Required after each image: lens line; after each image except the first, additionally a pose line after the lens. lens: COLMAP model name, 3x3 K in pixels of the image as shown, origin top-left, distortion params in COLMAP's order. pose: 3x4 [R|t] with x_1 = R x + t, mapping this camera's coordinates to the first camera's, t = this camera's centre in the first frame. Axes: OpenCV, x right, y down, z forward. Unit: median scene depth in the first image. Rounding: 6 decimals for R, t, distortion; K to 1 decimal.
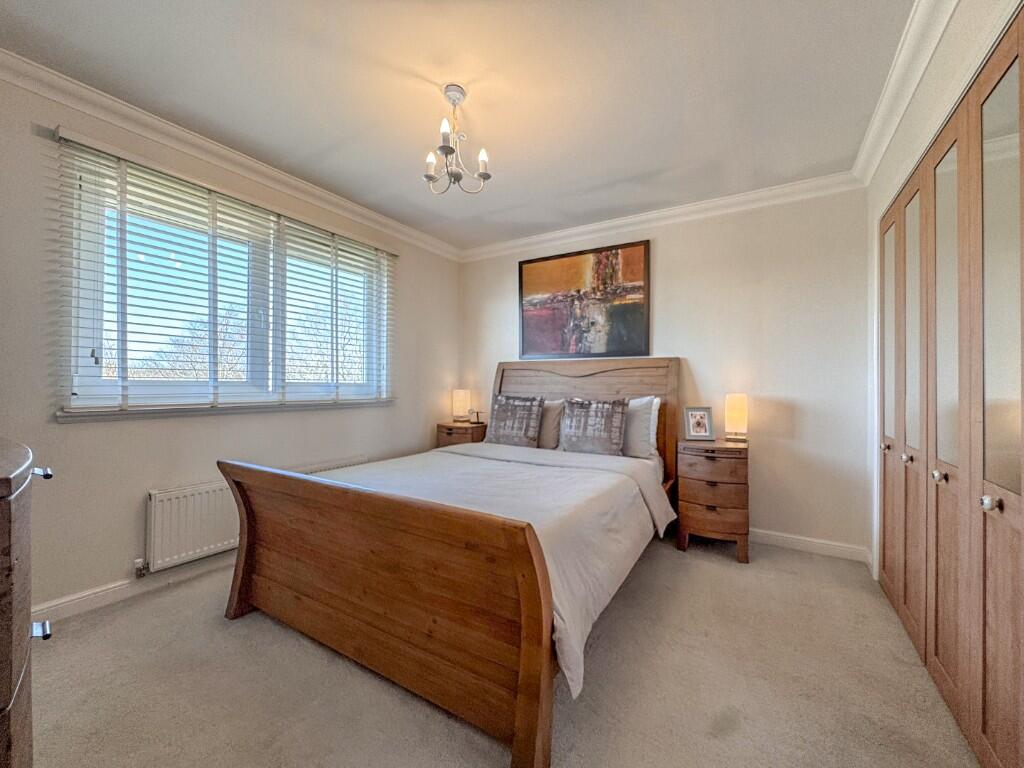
lens RADIAL K [[409.8, 0, 511.3], [0, 409.8, 384.0], [0, 0, 1]] dist [-0.001326, -0.000174]
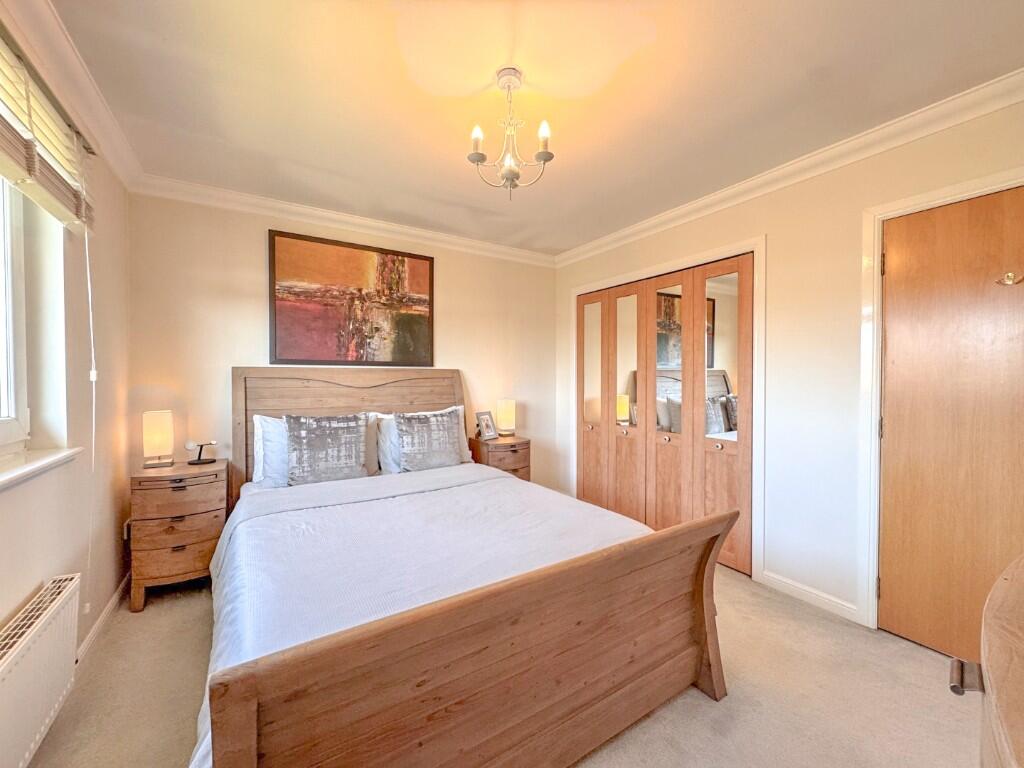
lens RADIAL K [[409.8, 0, 511.3], [0, 409.8, 384.0], [0, 0, 1]] dist [-0.001326, -0.000174]
pose [[0.441861, -0.019108, 0.896880, -0.514191], [0.003354, 0.999801, 0.019649, -0.043824], [-0.897077, -0.005674, 0.441838, 0.339002]]
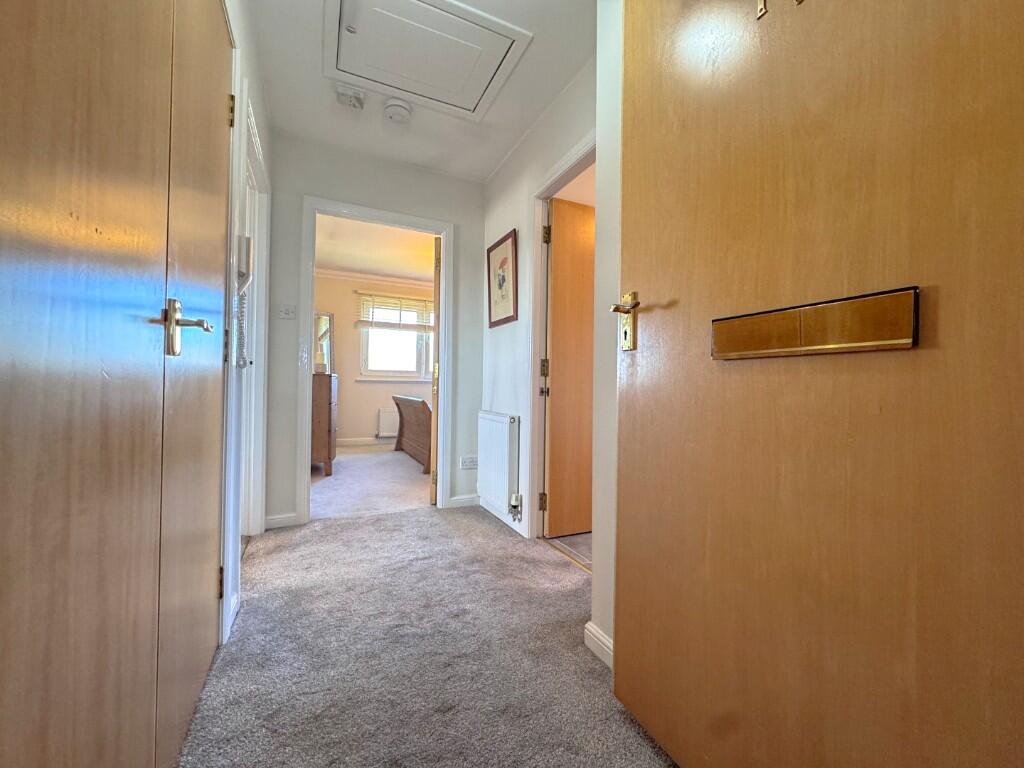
lens RADIAL K [[409.8, 0, 511.3], [0, 409.8, 384.0], [0, 0, 1]] dist [-0.001326, -0.000174]
pose [[0.841974, -0.000833, -0.539518, 0.877896], [-0.005964, 0.999923, -0.010850, 0.074977], [0.539485, 0.012353, 0.841904, -0.555373]]
